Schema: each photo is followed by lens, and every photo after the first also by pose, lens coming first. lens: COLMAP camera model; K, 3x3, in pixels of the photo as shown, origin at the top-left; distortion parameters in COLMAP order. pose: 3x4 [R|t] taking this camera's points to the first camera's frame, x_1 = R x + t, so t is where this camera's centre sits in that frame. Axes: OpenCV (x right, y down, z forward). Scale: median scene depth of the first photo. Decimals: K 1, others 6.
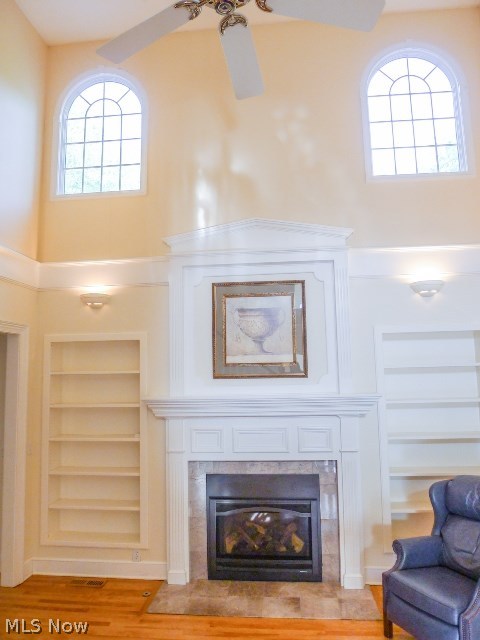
lens RADIAL K [[465.2, 0, 240.0], [0, 465.2, 320.0], [0, 0, 1]] dist [-0.030477, -0.000780]
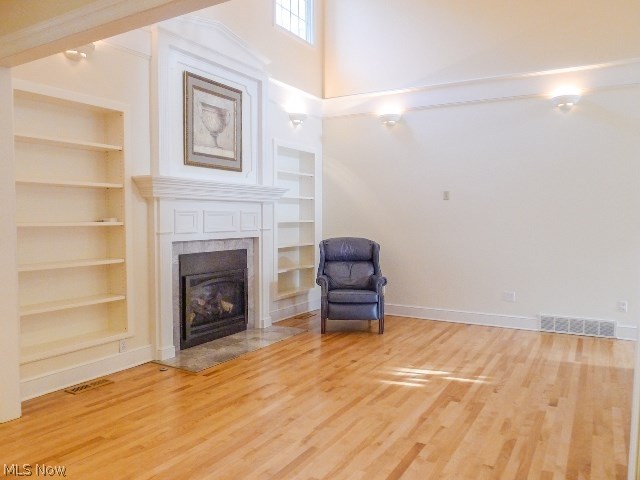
lens RADIAL K [[465.2, 0, 320.0], [0, 465.2, 240.0], [0, 0, 1]] dist [-0.030477, -0.000780]
pose [[0.431288, -0.027425, 0.901798, -0.886689], [-0.097476, 0.992271, 0.076795, 0.188917], [-0.896933, -0.121024, 0.425281, 0.274076]]
